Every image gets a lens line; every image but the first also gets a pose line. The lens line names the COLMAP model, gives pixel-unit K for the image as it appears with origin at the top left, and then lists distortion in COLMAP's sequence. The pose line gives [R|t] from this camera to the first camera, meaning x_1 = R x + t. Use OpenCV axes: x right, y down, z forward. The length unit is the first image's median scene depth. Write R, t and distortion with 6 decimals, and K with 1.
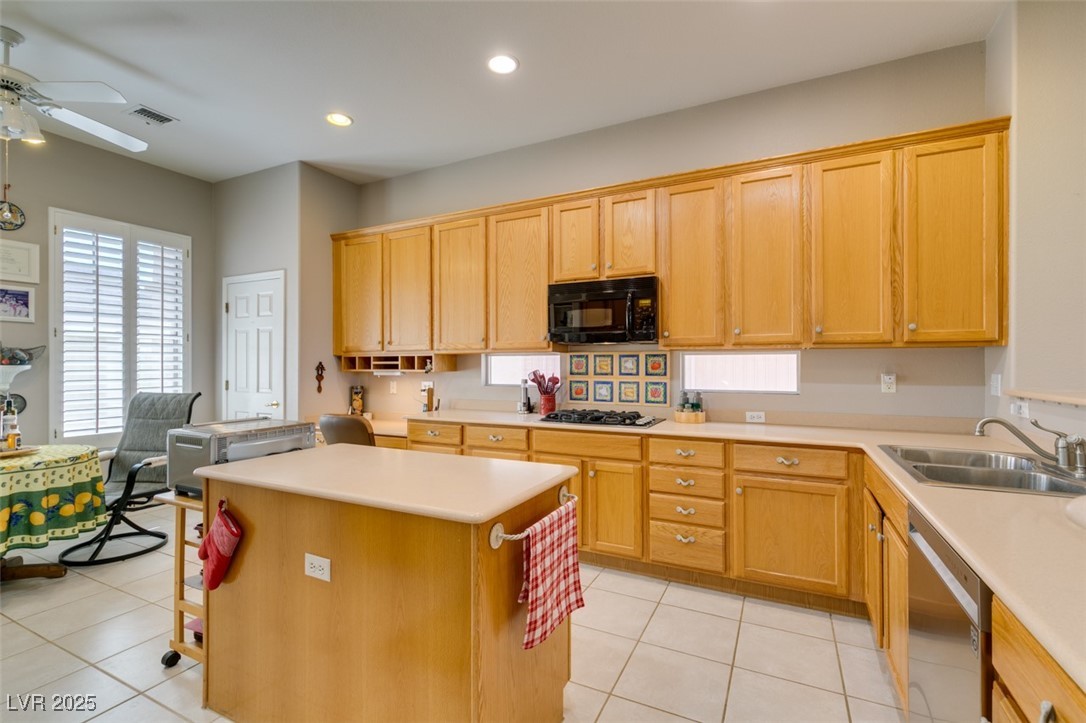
lens RADIAL K [[482.8, 0, 540.6], [0, 482.8, 364.6], [0, 0, 1]] dist [0.001199, -0.000155]
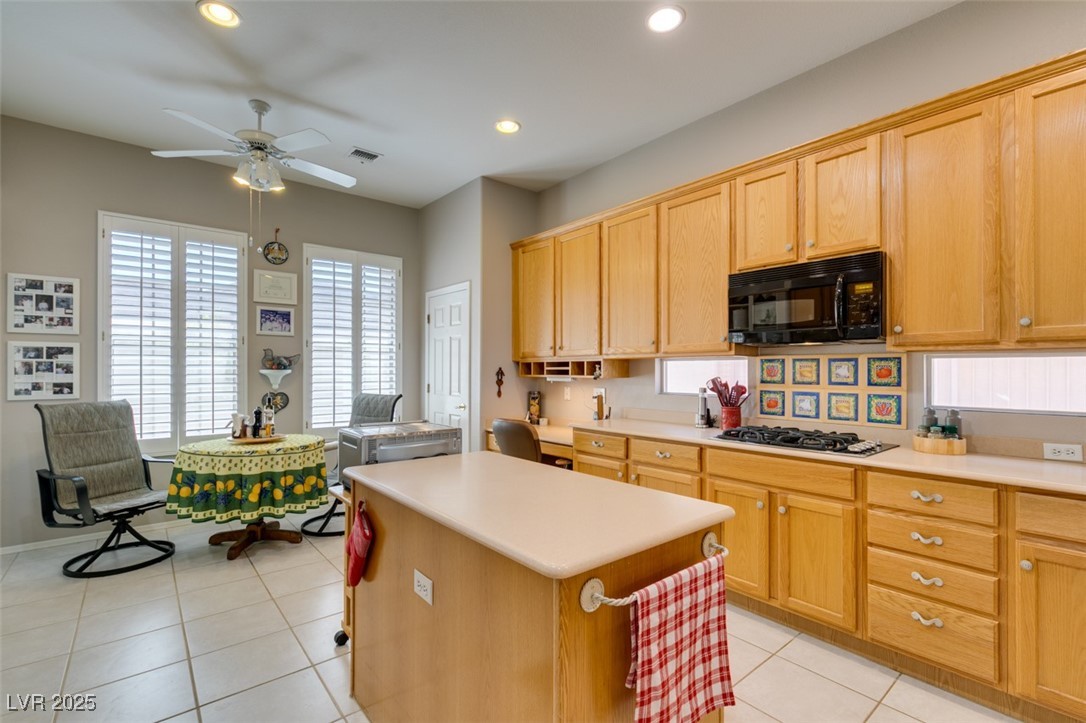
lens RADIAL K [[485.1, 0, 542.3], [0, 485.1, 369.7], [0, 0, 1]] dist [0.000369, -0.000655]
pose [[0.916719, 0.002498, -0.399524, 0.053340], [-0.003264, 0.999994, -0.001239, 0.000294], [0.399519, 0.002440, 0.916722, 0.101422]]
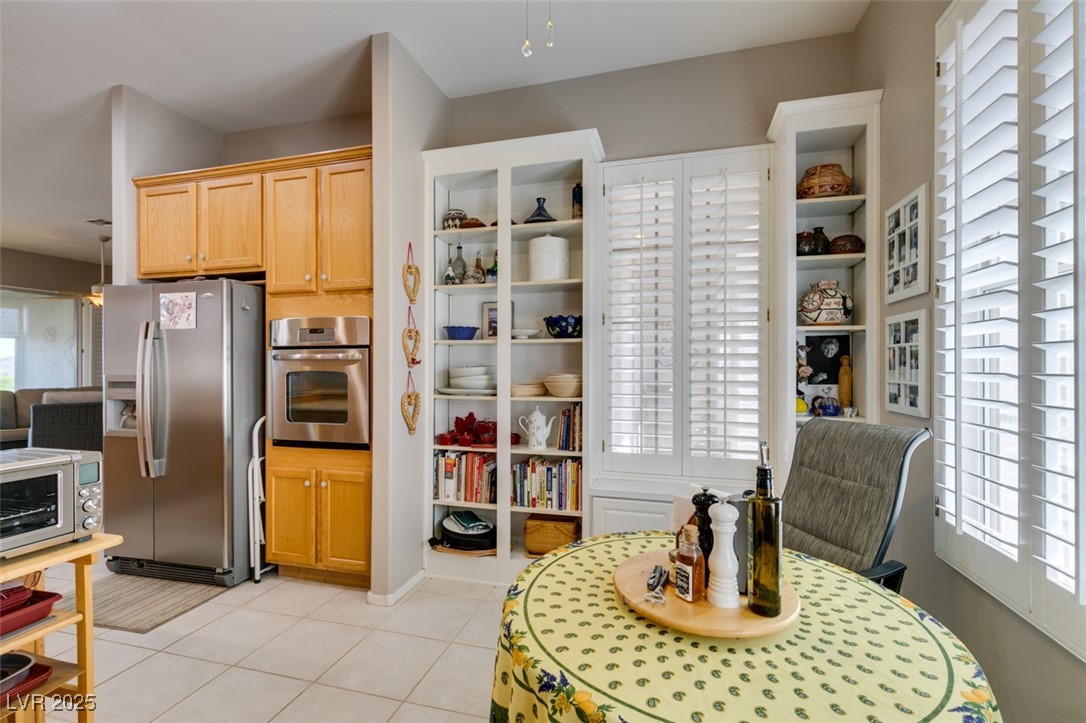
lens RADIAL K [[482.8, 0, 540.6], [0, 482.8, 364.6], [0, 0, 1]] dist [0.001199, -0.000155]
pose [[-0.979627, 0.005810, -0.200740, -0.745850], [0.005493, 0.999983, 0.002134, 0.002171], [0.200749, 0.000988, -0.979642, 1.082308]]
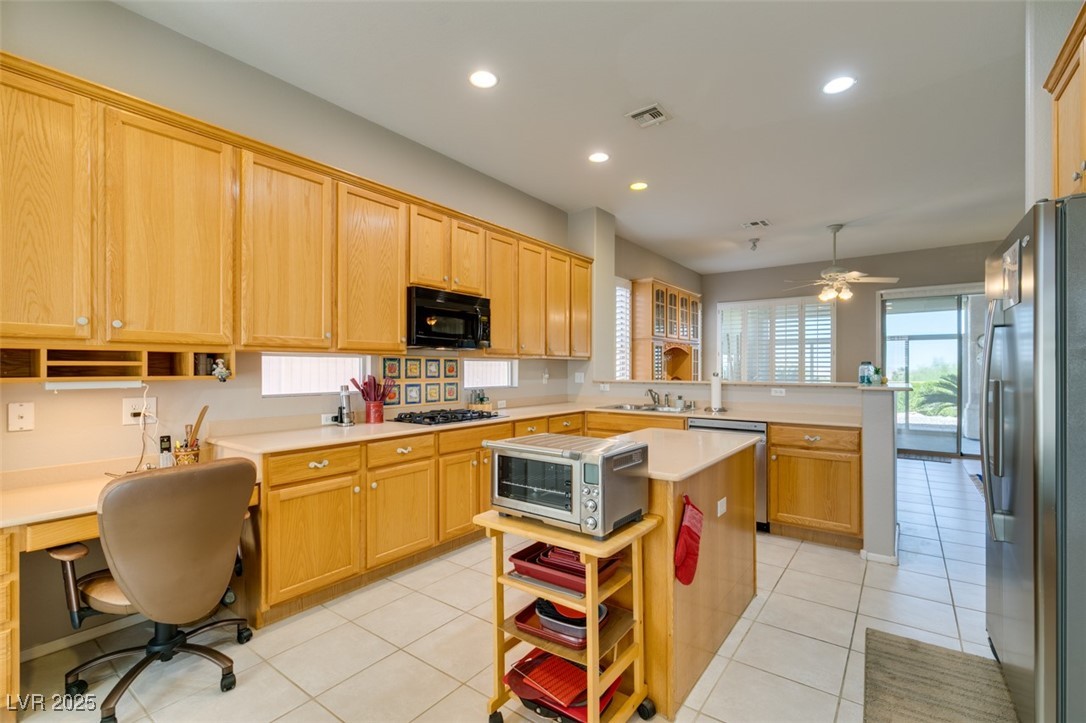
lens RADIAL K [[485.4, 0, 545.8], [0, 485.4, 366.5], [0, 0, 1]] dist [0.002901, 0.000269]
pose [[0.169725, 0.005522, 0.985476, -0.875489], [0.000944, 0.999983, -0.005765, 0.002760], [-0.985491, 0.001908, 0.169717, 0.555507]]
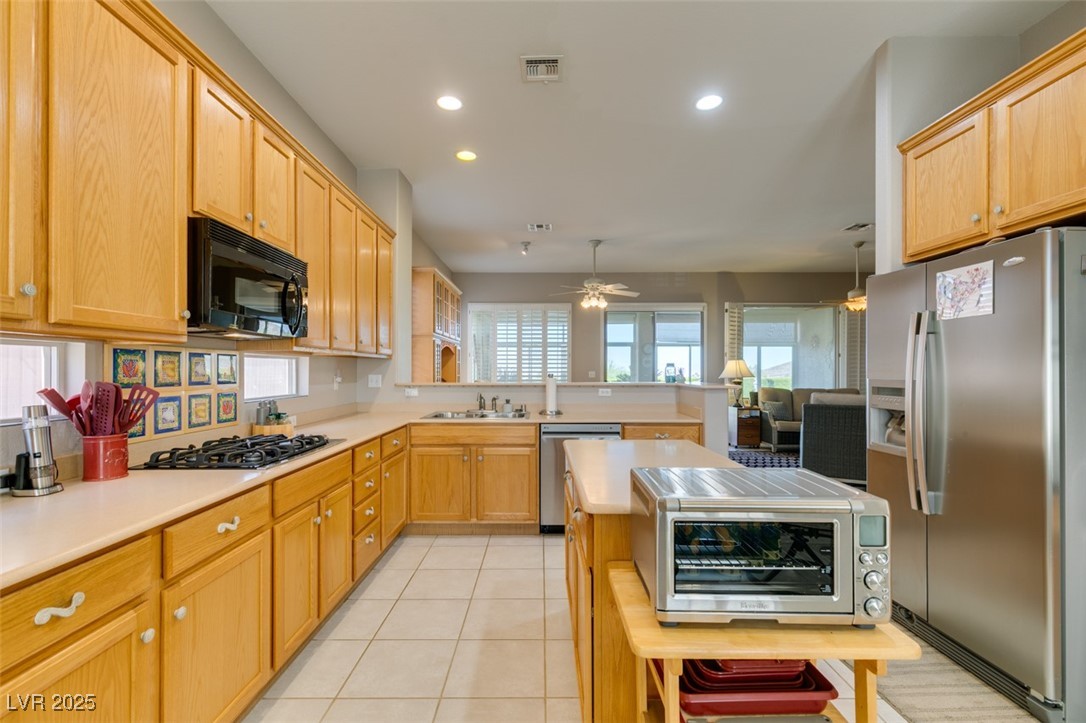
lens RADIAL K [[482.7, 0, 543.0], [0, 482.7, 367.8], [0, 0, 1]] dist [0.002933, -0.000316]
pose [[-0.451643, 0.004753, 0.892186, -0.606241], [0.001938, 0.999989, -0.004346, 0.002977], [-0.892196, -0.000234, -0.451647, 0.883986]]
